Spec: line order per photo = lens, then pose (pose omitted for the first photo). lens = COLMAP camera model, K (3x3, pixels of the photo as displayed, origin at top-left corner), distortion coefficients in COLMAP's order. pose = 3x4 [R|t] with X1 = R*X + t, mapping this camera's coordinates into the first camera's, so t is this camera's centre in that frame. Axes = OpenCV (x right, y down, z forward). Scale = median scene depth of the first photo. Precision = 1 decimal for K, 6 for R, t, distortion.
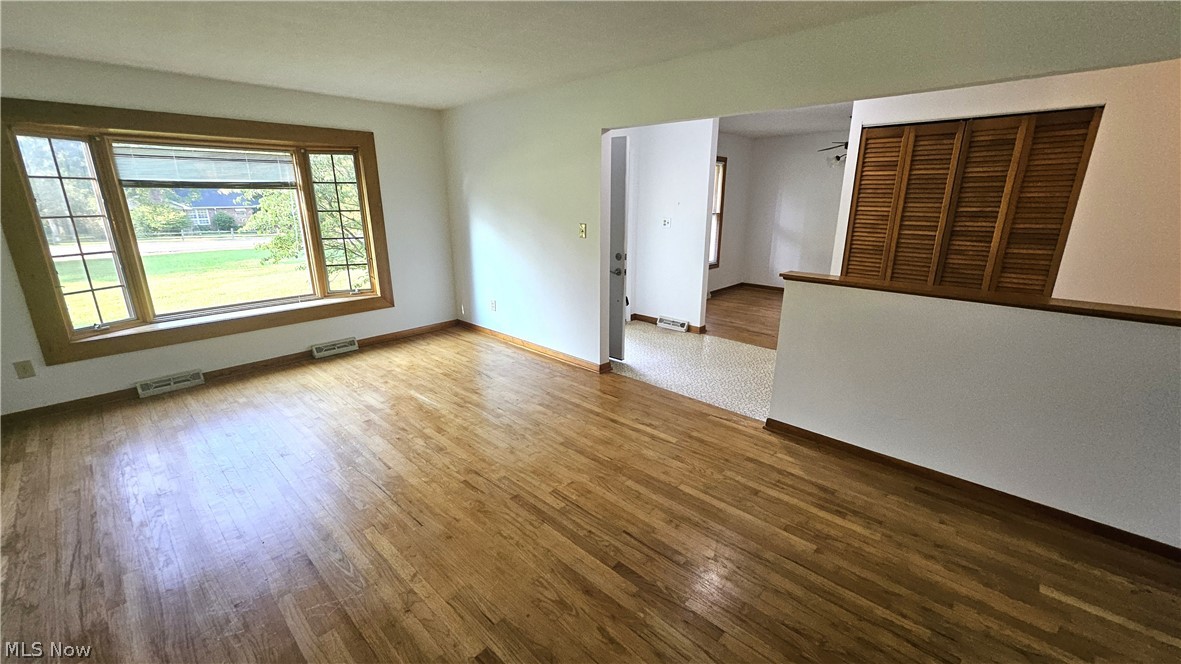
lens RADIAL K [[465.7, 0, 581.1], [0, 465.7, 327.4], [0, 0, 1]] dist [0.001323, -0.001238]
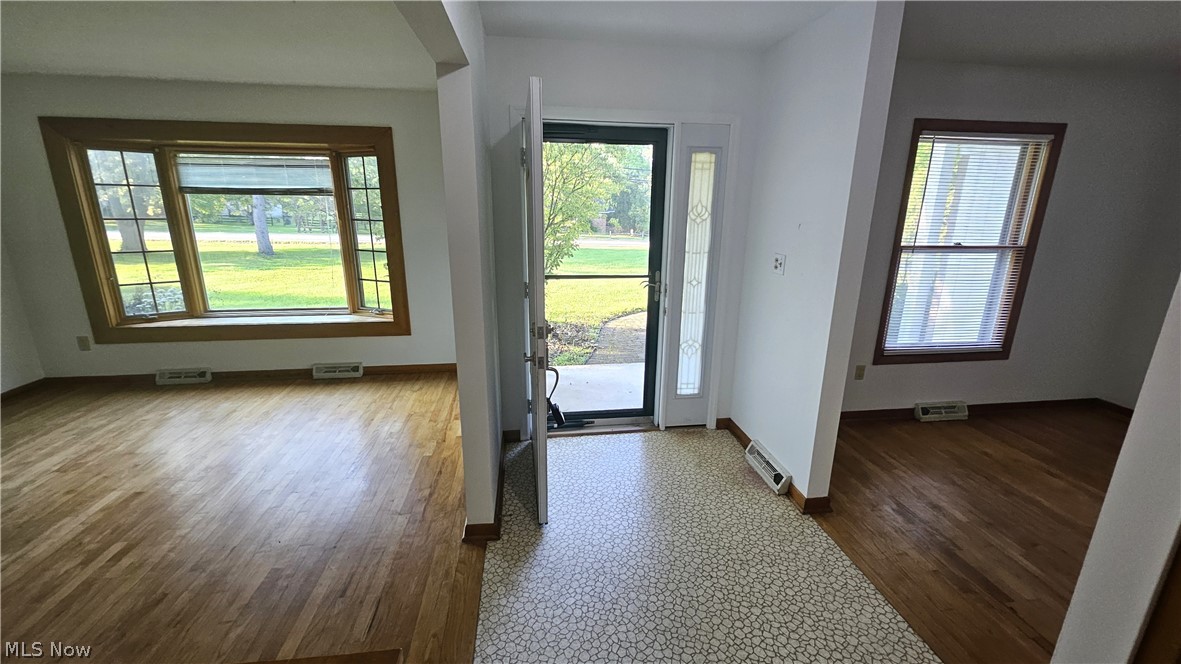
lens RADIAL K [[465.7, 0, 583.4], [0, 465.7, 326.7], [0, 0, 1]] dist [0.001323, -0.001238]
pose [[0.781366, 0.167765, -0.601101, 0.448315], [-0.178935, 0.982975, 0.041749, -0.196853], [0.597871, 0.074937, 0.798082, 0.677074]]
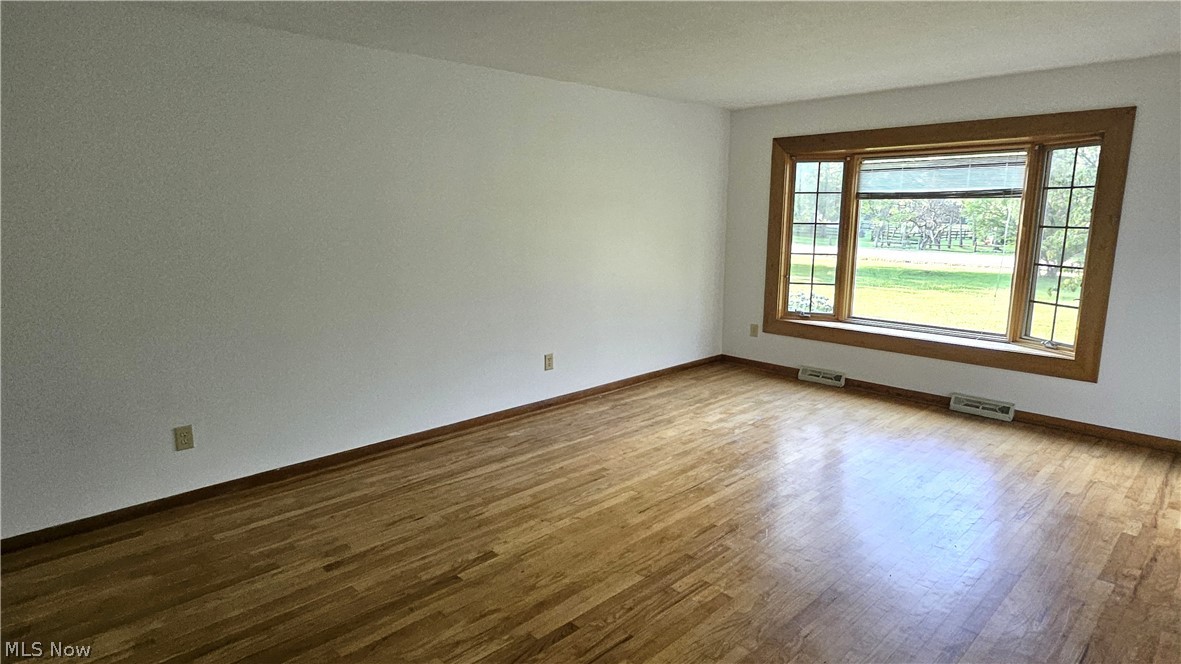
lens RADIAL K [[638.2, 0, 592.6], [0, 638.2, 334.7], [0, 0, 1]] dist [-0.006452, -0.002225]
pose [[-0.048872, 0.193068, -0.979967, 0.572526], [-0.266631, 0.943013, 0.199085, -0.123206], [0.962559, 0.271019, 0.005391, 0.446274]]
